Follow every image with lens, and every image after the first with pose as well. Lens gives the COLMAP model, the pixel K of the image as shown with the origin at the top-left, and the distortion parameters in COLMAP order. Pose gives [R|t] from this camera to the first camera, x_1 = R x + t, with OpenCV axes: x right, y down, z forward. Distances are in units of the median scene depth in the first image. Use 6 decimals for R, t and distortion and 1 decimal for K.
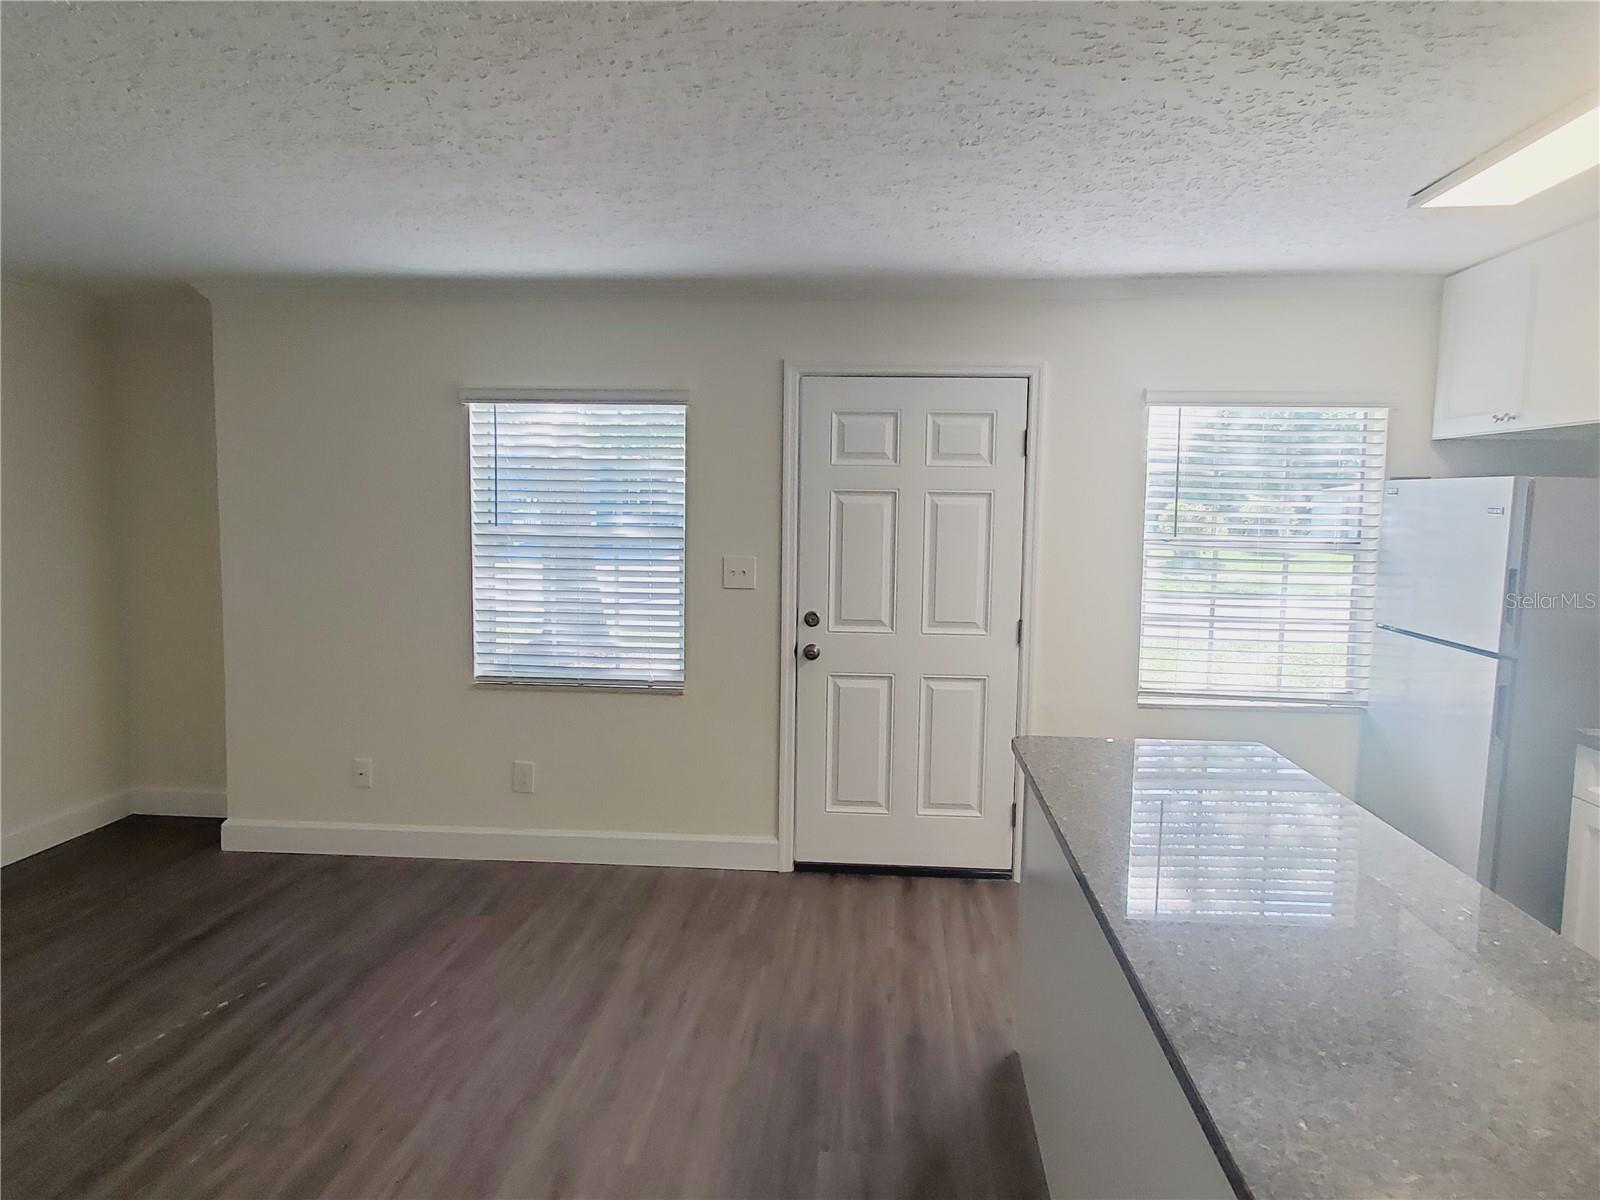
lens RADIAL K [[963.9, 0, 814.8], [0, 963.9, 591.5], [0, 0, 1]] dist [0.008140, -0.001739]
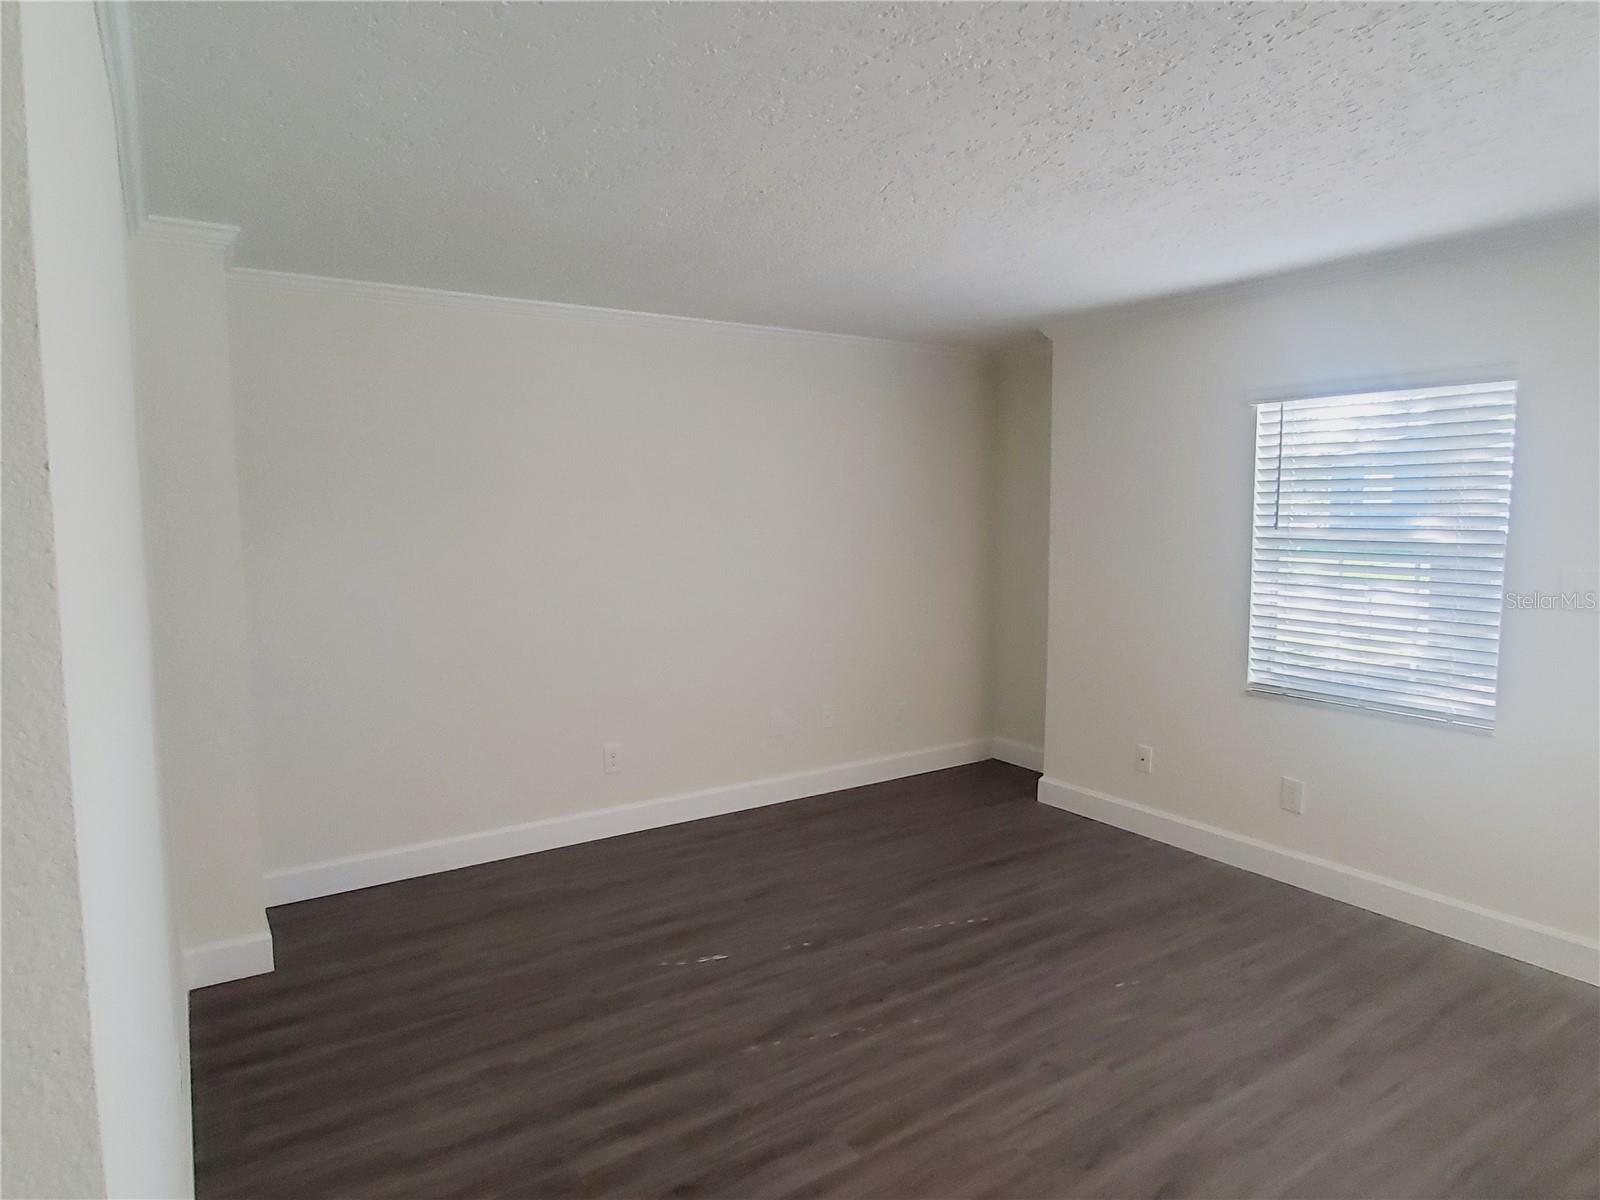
lens RADIAL K [[963.9, 0, 814.8], [0, 963.9, 591.5], [0, 0, 1]] dist [0.008140, -0.001739]
pose [[0.621276, 0.053851, -0.781740, 0.140934], [-0.053857, 0.998211, 0.025961, -0.006284], [0.781739, 0.025973, 0.623064, 0.042751]]
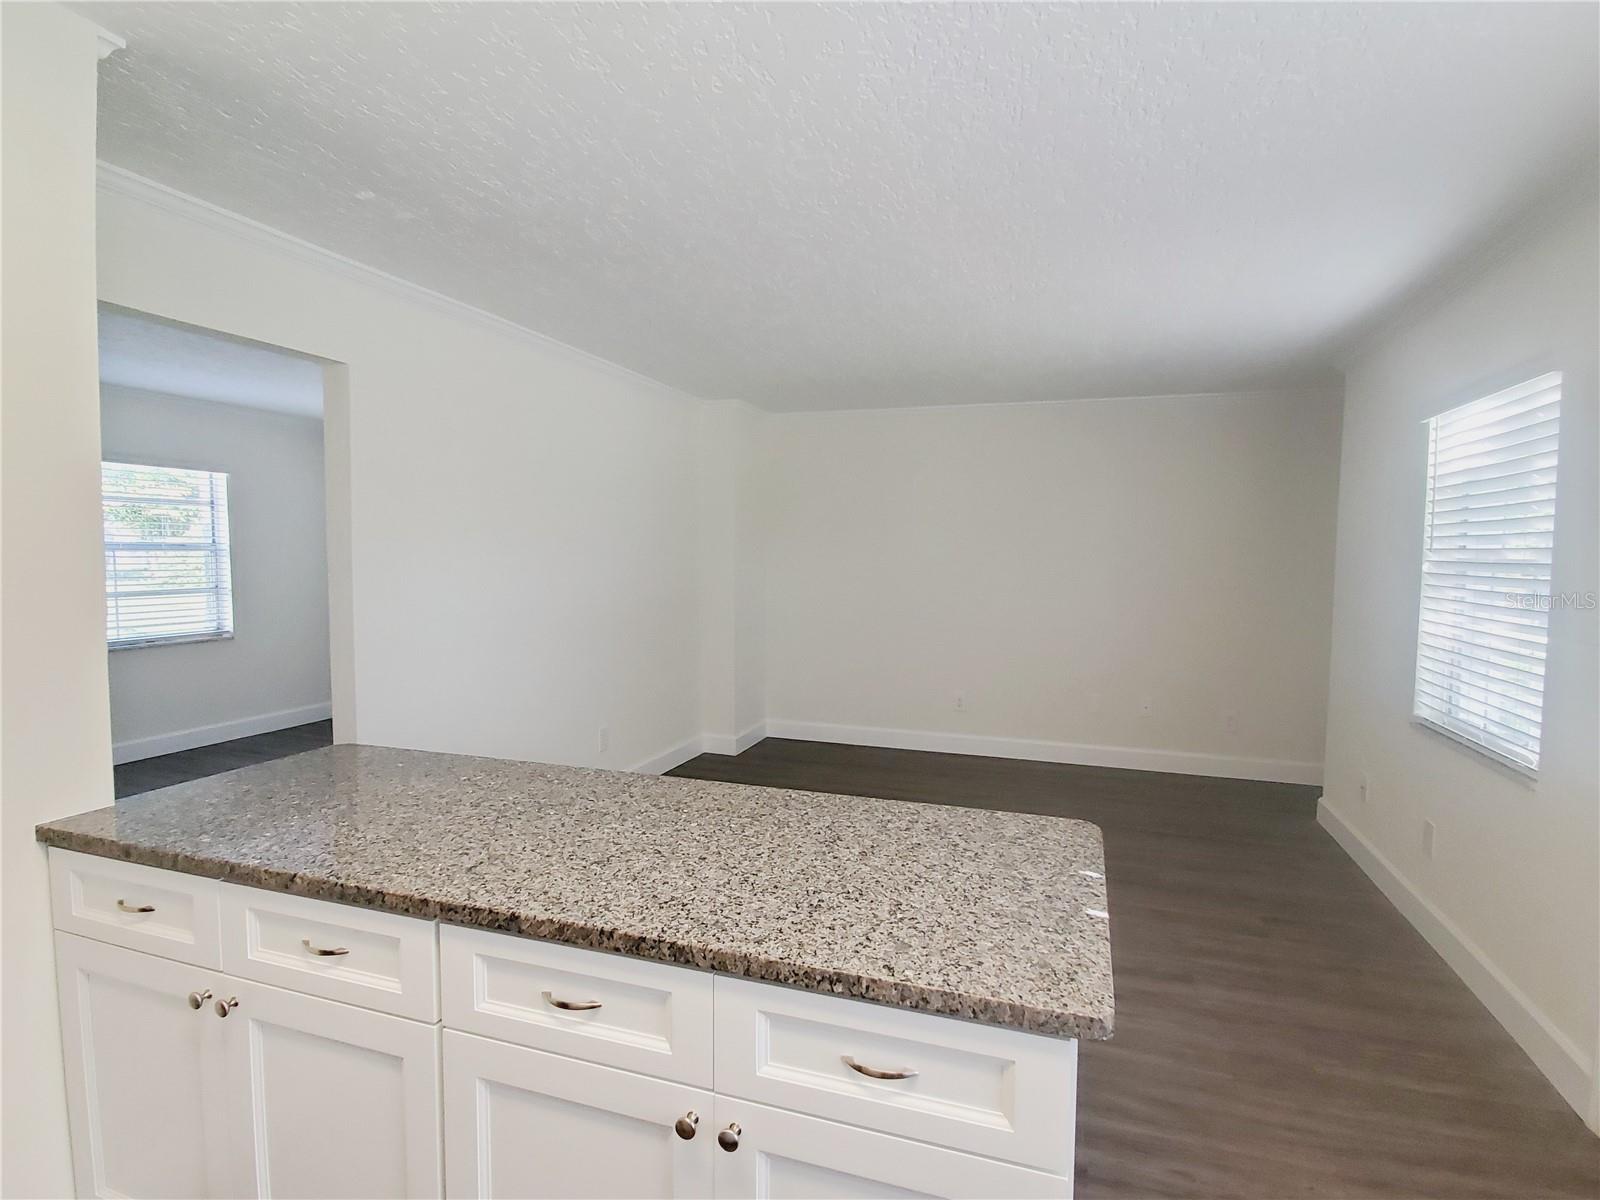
lens RADIAL K [[794.6, 0, 810.4], [0, 794.6, 595.4], [0, 0, 1]] dist [0.001394, -0.001048]
pose [[-0.255451, 0.031334, -0.966314, 0.546221], [-0.094338, 0.993898, 0.057167, -0.015173], [0.962209, 0.105763, -0.250936, 0.640454]]
